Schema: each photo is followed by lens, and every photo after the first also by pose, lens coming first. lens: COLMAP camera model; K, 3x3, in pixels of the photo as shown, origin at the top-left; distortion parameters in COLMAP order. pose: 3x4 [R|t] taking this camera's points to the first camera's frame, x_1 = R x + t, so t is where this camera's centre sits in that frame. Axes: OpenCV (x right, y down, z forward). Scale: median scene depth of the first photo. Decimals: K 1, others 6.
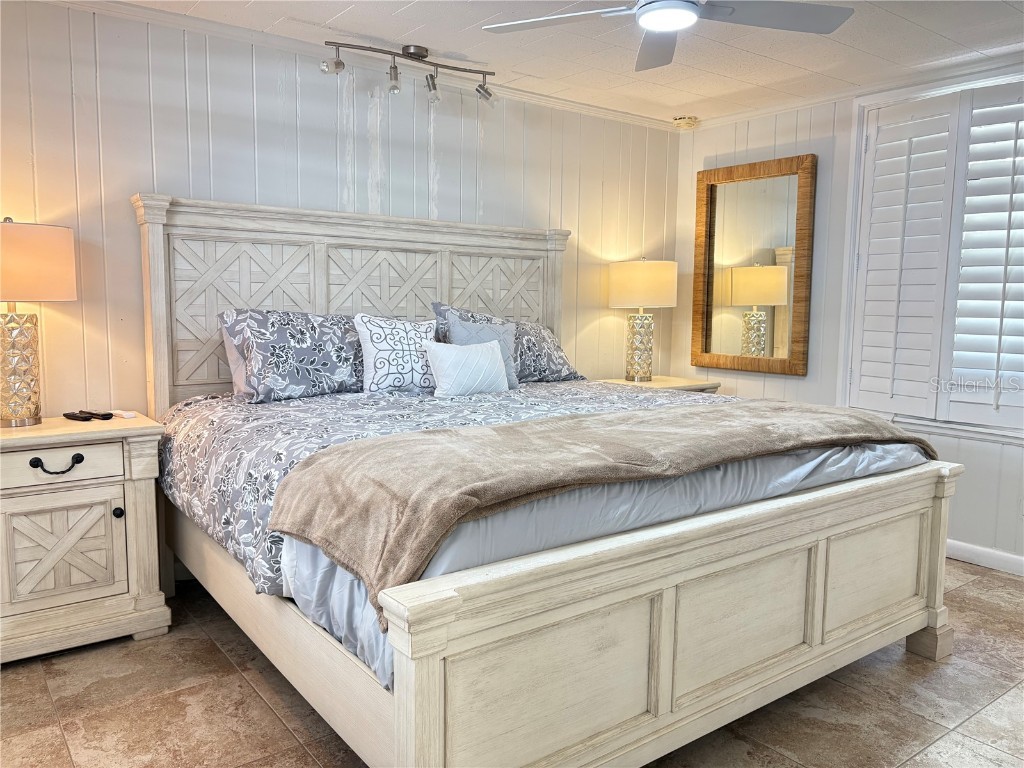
lens RADIAL K [[779.9, 0, 515.1], [0, 779.9, 385.3], [0, 0, 1]] dist [0.075360, -0.094914]
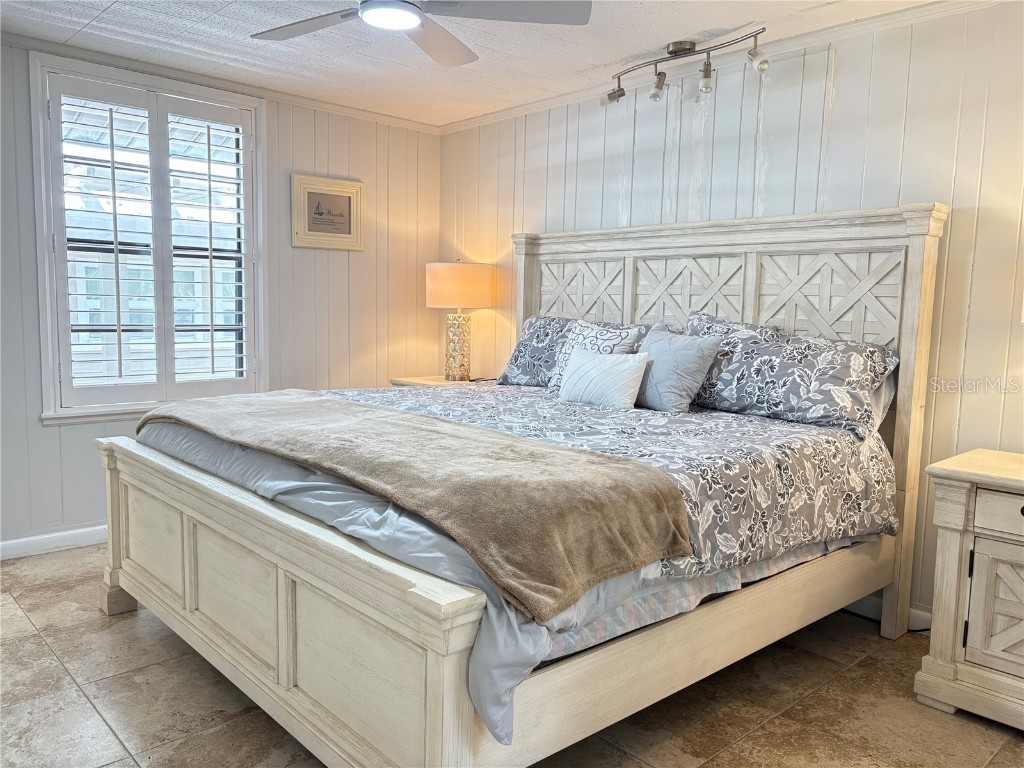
lens RADIAL K [[779.9, 0, 515.1], [0, 779.9, 385.3], [0, 0, 1]] dist [0.075360, -0.094914]
pose [[0.097486, 0.096785, -0.990520, 0.819392], [-0.123764, 0.988714, 0.084427, -0.075106], [0.987512, 0.114360, 0.108364, 0.730334]]
